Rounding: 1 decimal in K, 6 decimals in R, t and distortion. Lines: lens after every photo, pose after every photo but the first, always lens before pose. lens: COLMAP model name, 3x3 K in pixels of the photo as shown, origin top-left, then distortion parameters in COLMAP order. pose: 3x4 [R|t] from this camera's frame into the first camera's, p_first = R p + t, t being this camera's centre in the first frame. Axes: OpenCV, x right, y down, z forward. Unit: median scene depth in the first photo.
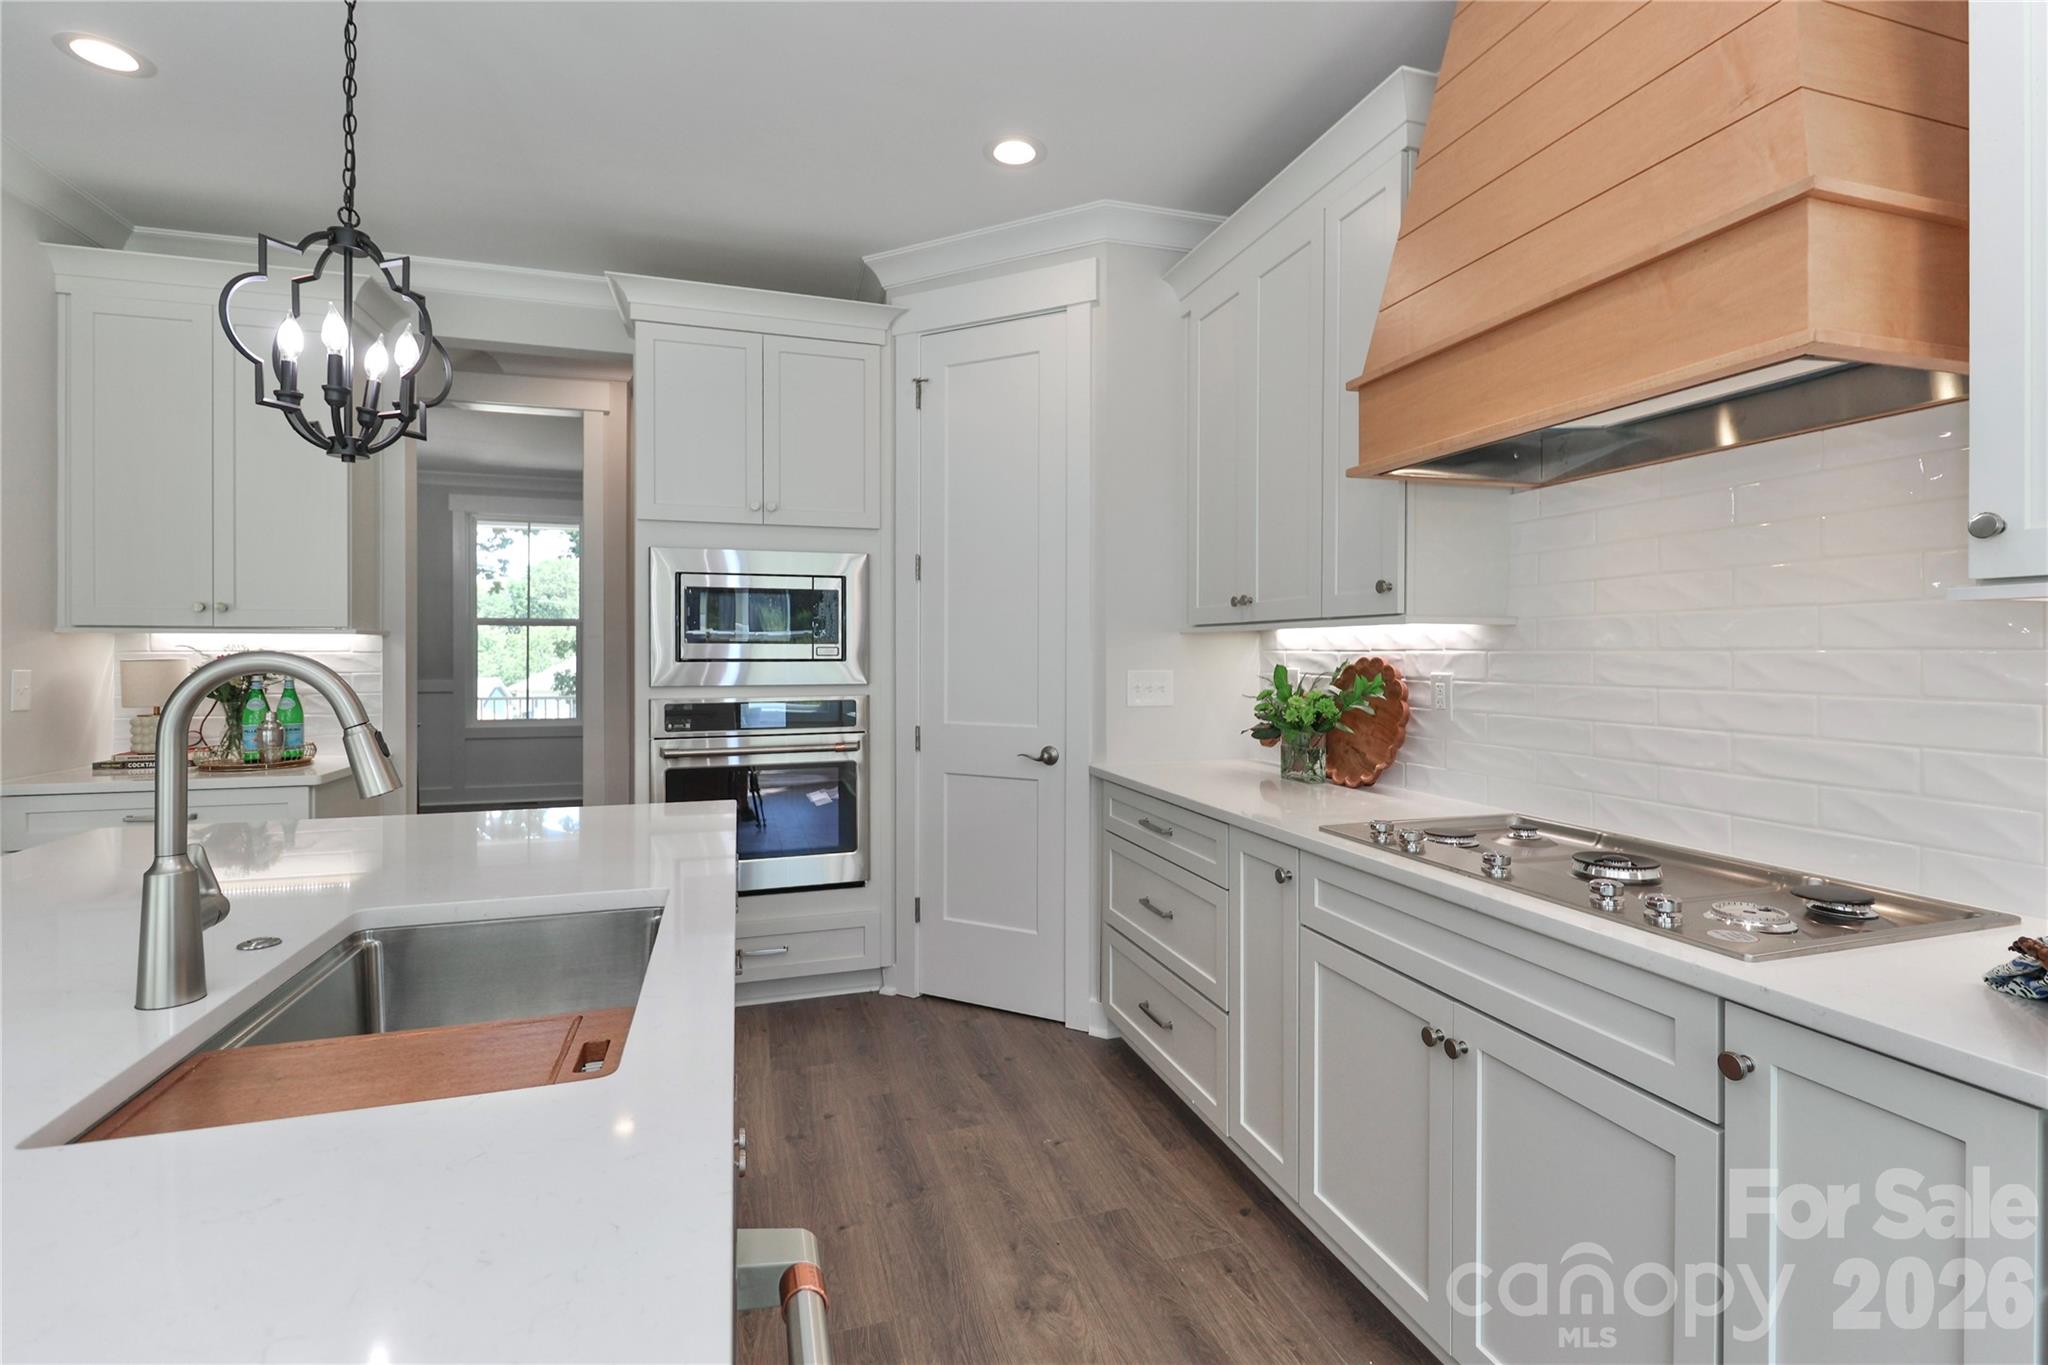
lens RADIAL K [[953.3, 0, 1067.9], [0, 953.3, 648.1], [0, 0, 1]] dist [0.000851, -0.004933]
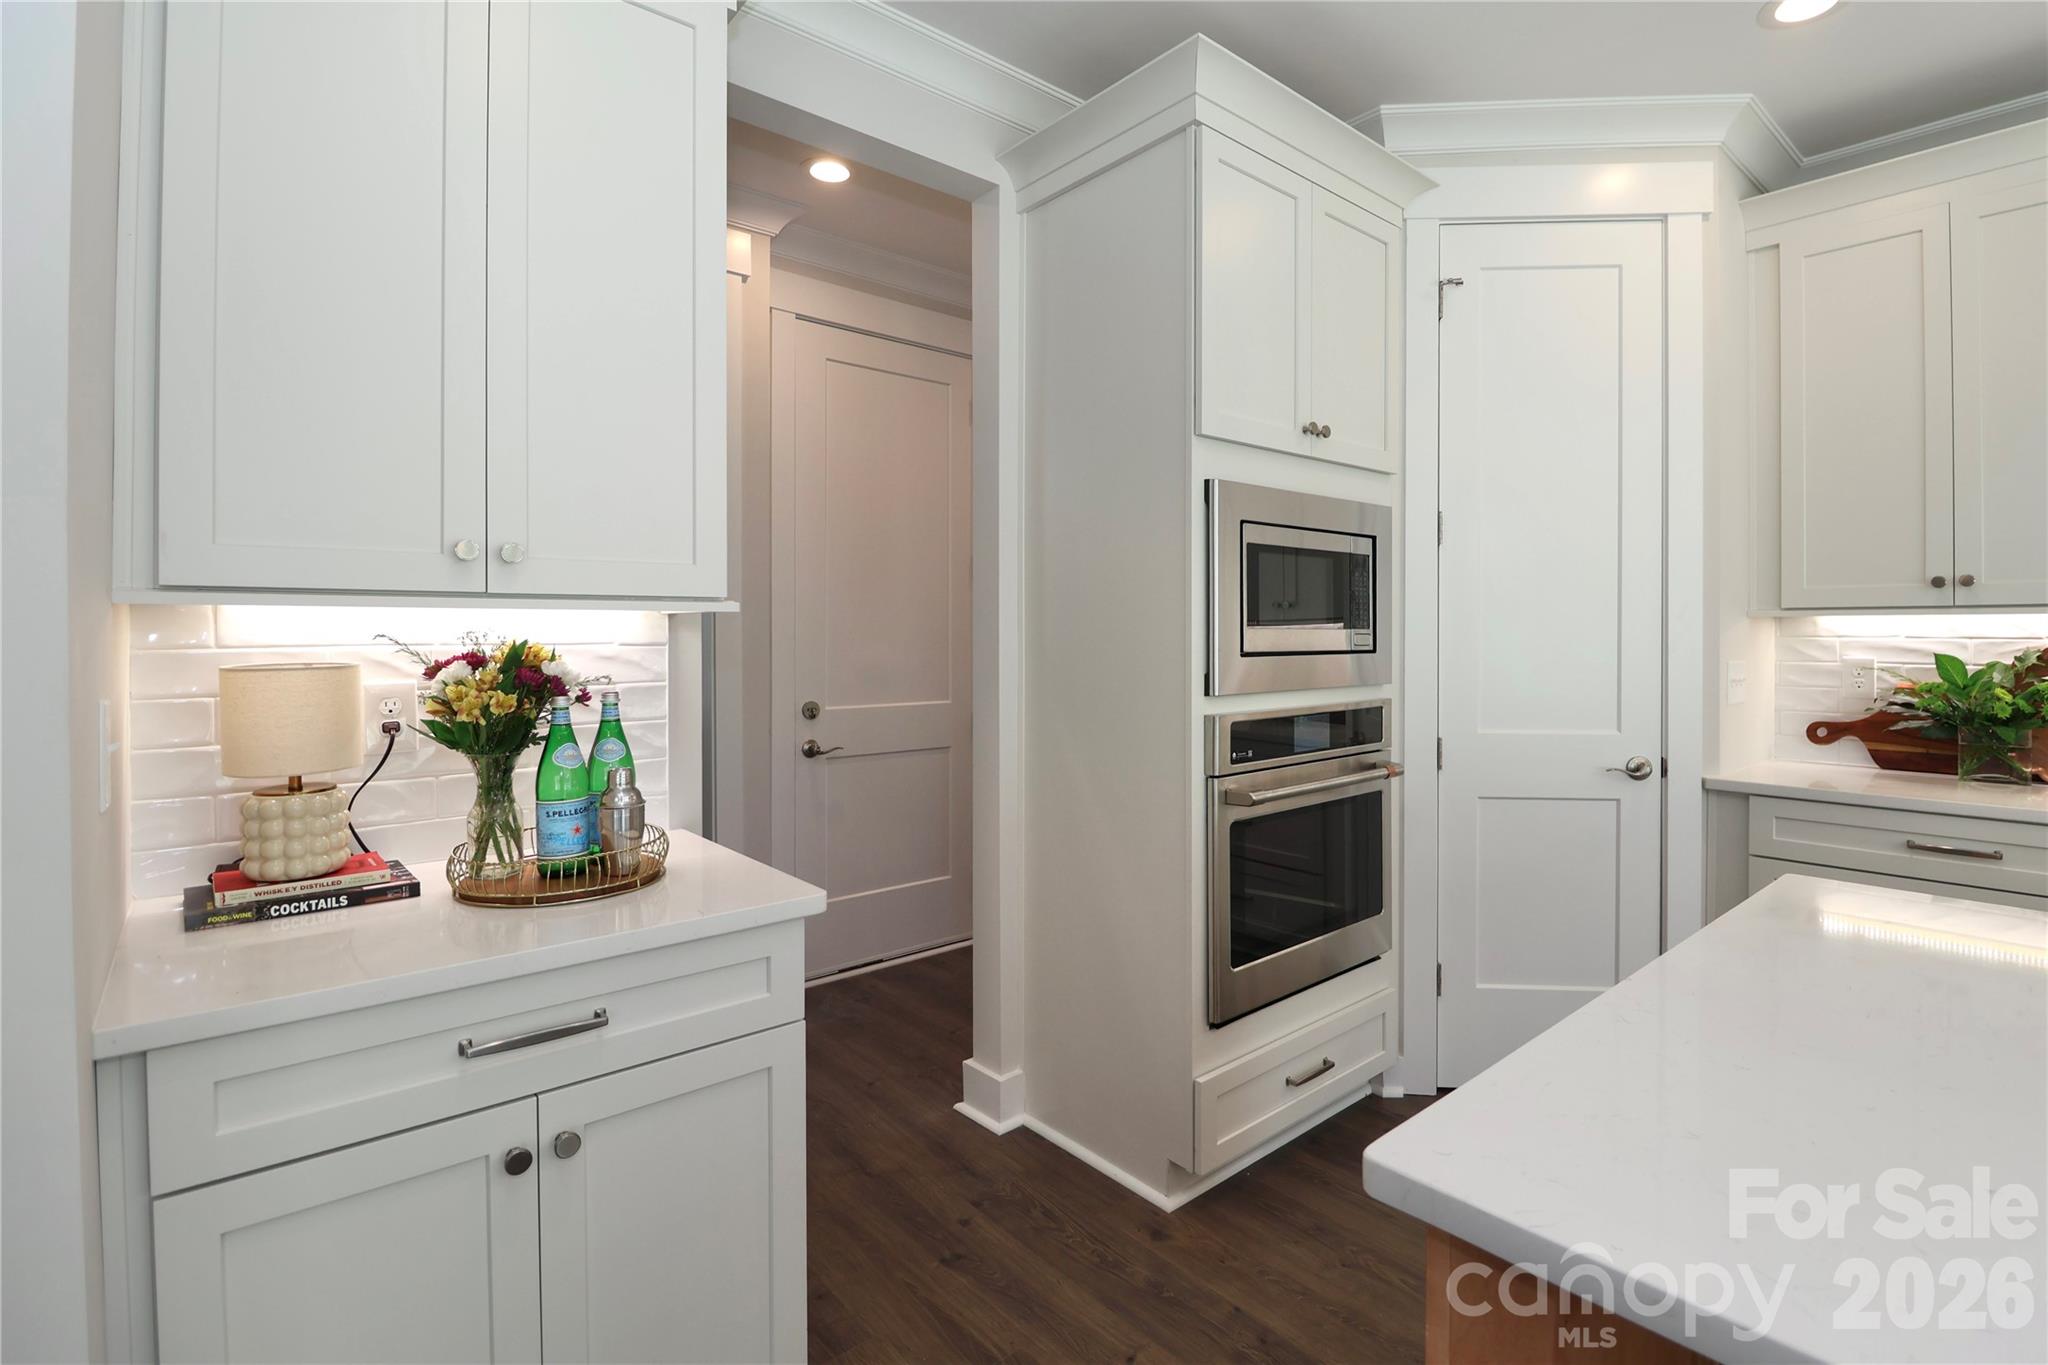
lens RADIAL K [[953.3, 0, 1065.0], [0, 953.3, 640.1], [0, 0, 1]] dist [0.000851, -0.004933]
pose [[0.915730, -0.004086, 0.401773, -0.816053], [-0.000918, 0.999924, 0.012262, -0.004998], [-0.401793, -0.011598, 0.915657, 0.464858]]
